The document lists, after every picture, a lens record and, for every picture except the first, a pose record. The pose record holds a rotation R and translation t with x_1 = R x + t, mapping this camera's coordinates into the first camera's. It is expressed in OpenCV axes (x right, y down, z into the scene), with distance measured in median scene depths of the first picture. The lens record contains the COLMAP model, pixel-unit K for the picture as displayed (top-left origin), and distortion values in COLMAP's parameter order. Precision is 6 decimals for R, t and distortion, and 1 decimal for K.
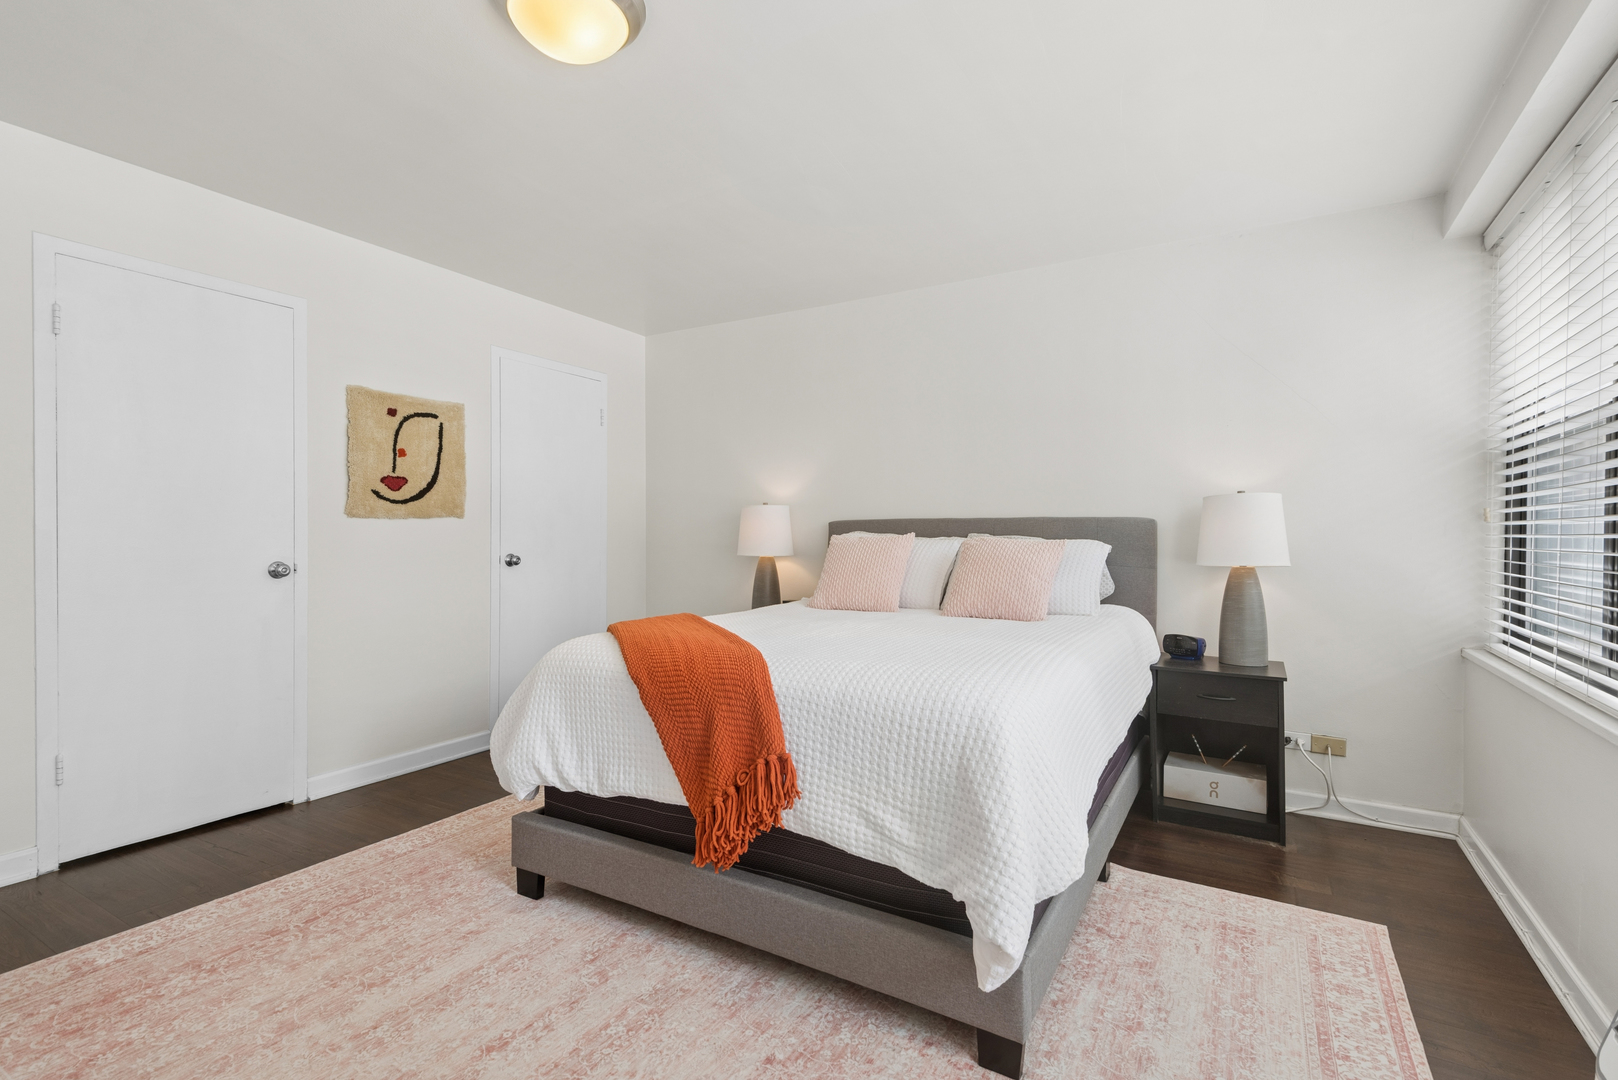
lens RADIAL K [[748.7, 0, 803.3], [0, 748.7, 541.9], [0, 0, 1]] dist [0.034486, -0.022529]
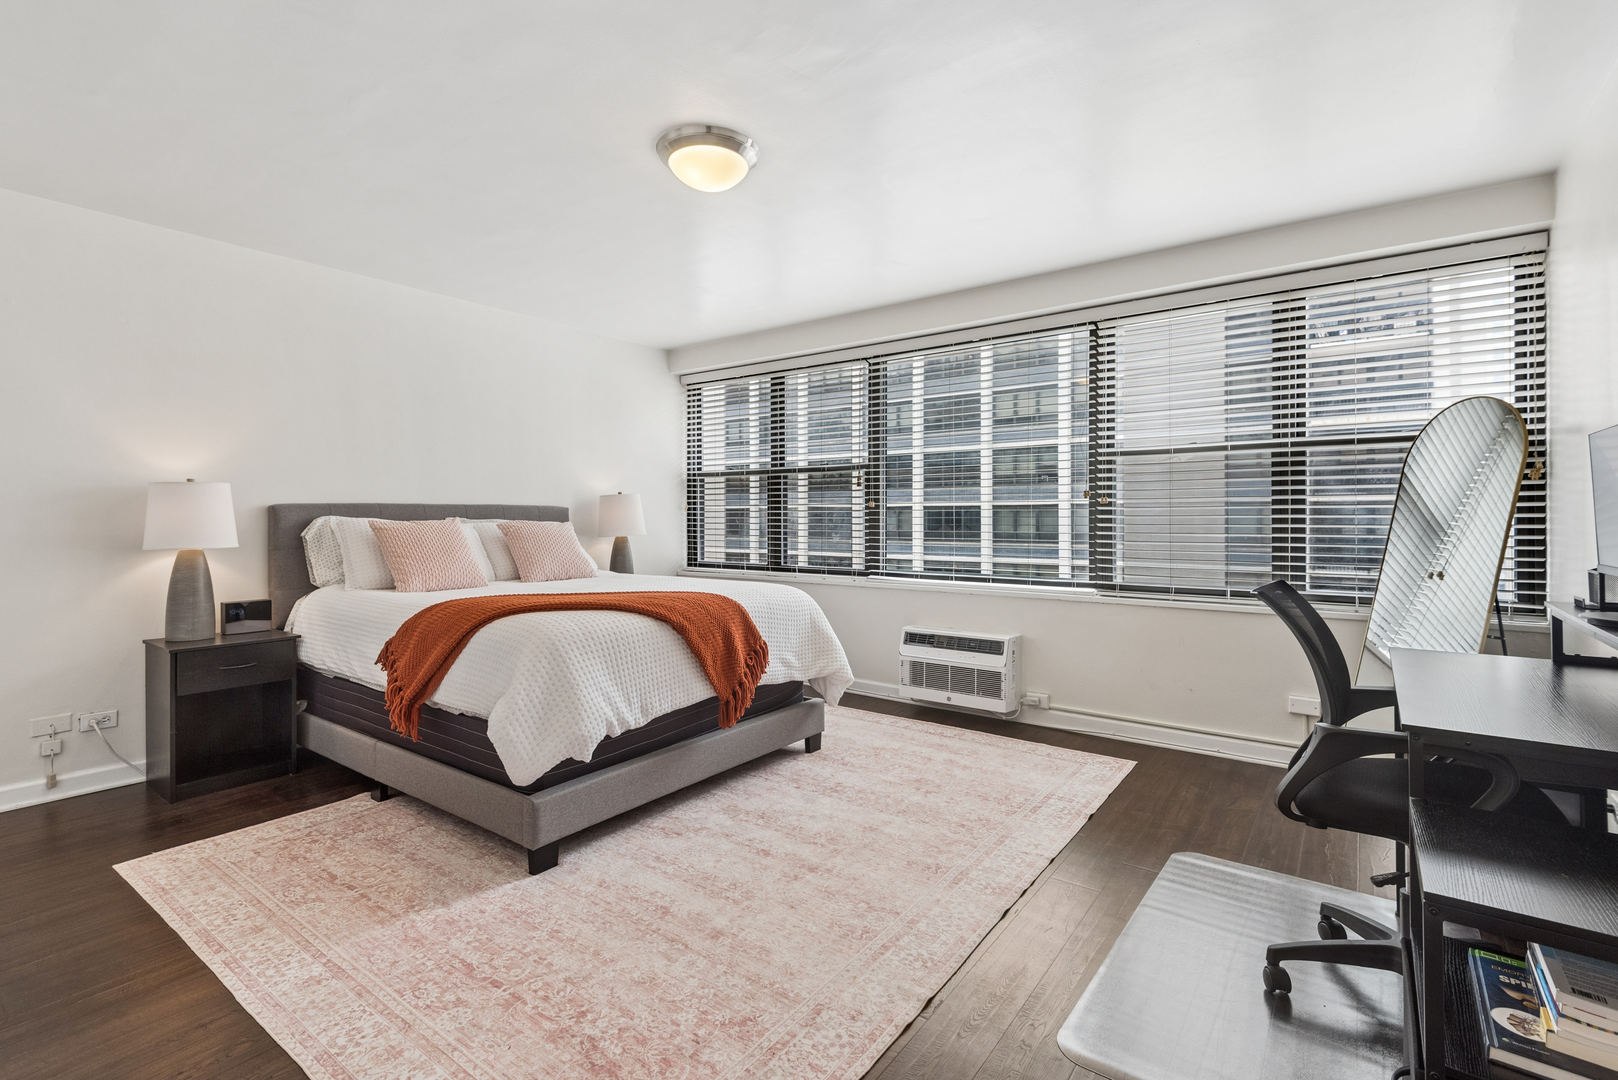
lens RADIAL K [[748.7, 0, 803.3], [0, 748.7, 541.9], [0, 0, 1]] dist [0.034486, -0.022529]
pose [[0.099425, -0.037589, 0.994335, -1.644208], [0.010288, 0.999272, 0.036746, -0.021180], [-0.994992, 0.006576, 0.099739, 0.659835]]
